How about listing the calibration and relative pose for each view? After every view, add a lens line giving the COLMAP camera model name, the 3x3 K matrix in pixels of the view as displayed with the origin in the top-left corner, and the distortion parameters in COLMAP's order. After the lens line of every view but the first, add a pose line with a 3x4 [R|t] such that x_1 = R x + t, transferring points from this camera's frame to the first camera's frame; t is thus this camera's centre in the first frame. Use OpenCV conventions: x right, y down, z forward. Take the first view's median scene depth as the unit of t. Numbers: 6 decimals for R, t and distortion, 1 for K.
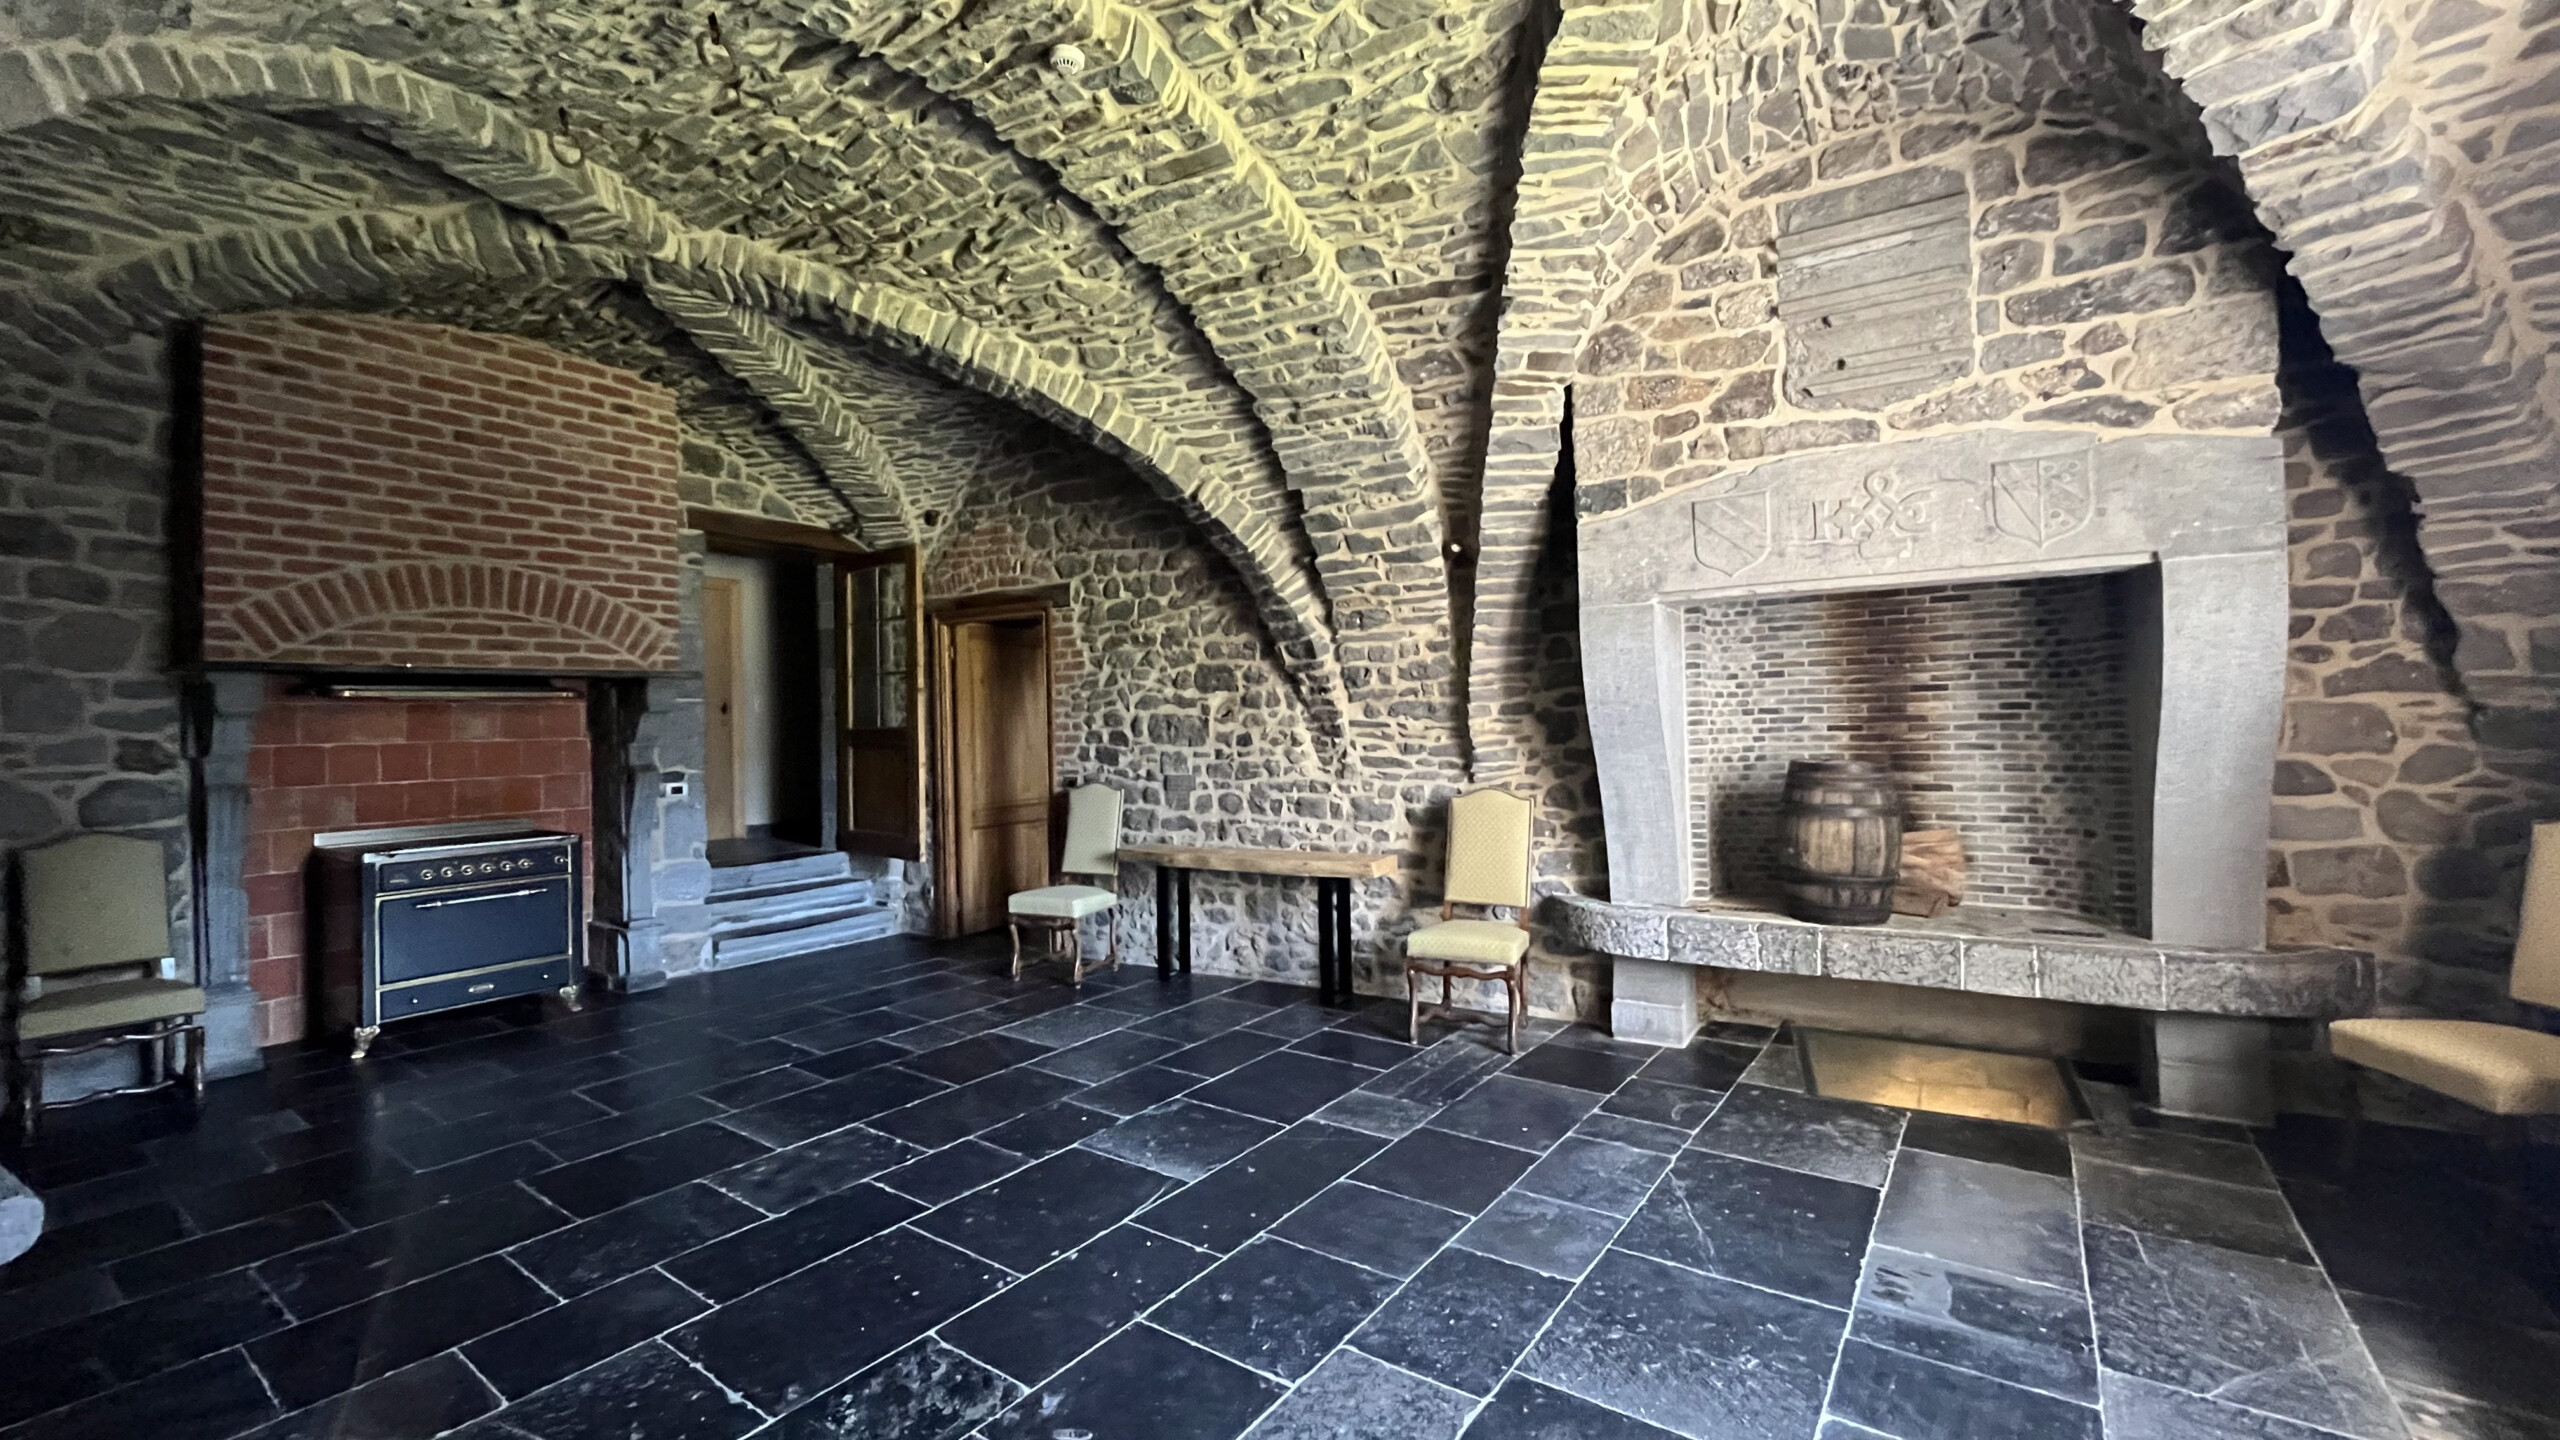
lens RADIAL K [[1020.2, 0, 1277.0], [0, 1020.2, 708.4], [0, 0, 1]] dist [-0.003480, 0.001226]
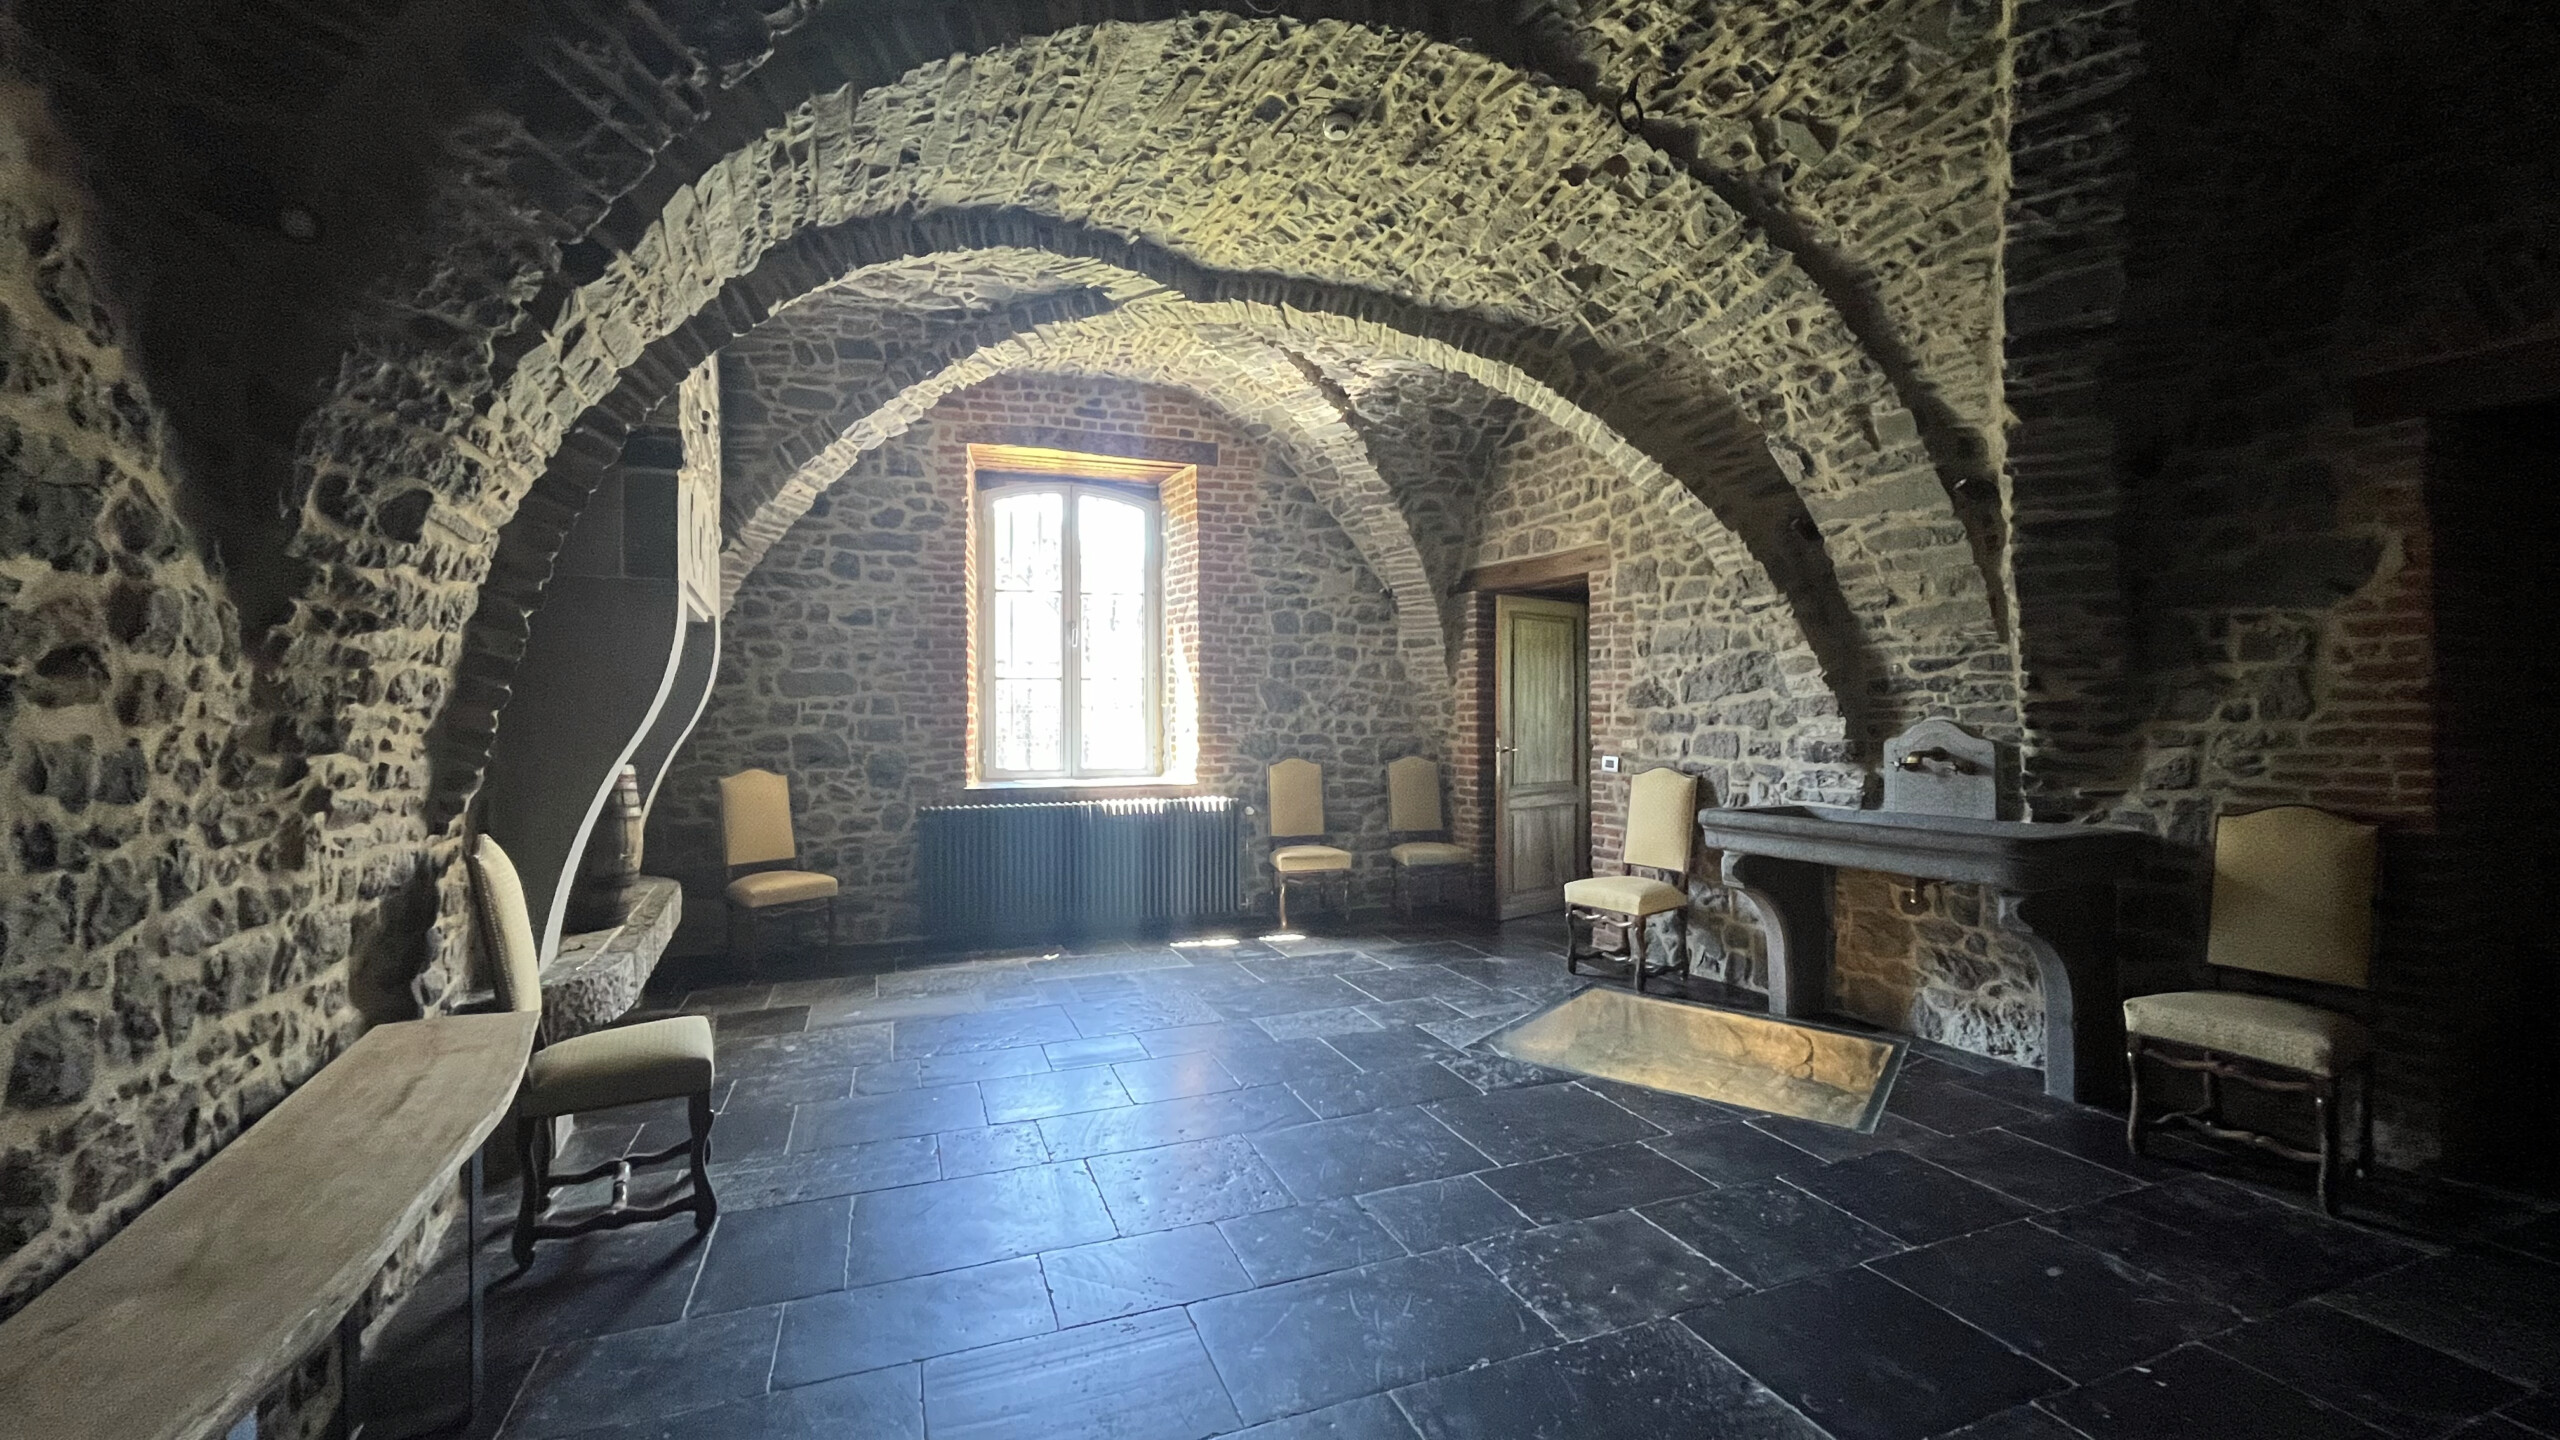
lens RADIAL K [[1020.2, 0, 1278.7], [0, 1020.2, 721.4], [0, 0, 1]] dist [-0.003480, 0.001226]
pose [[-0.838049, 0.024482, 0.545046, -0.579545], [0.020416, 0.999700, -0.013513, 0.038865], [-0.545213, -0.000197, -0.838297, 1.532891]]
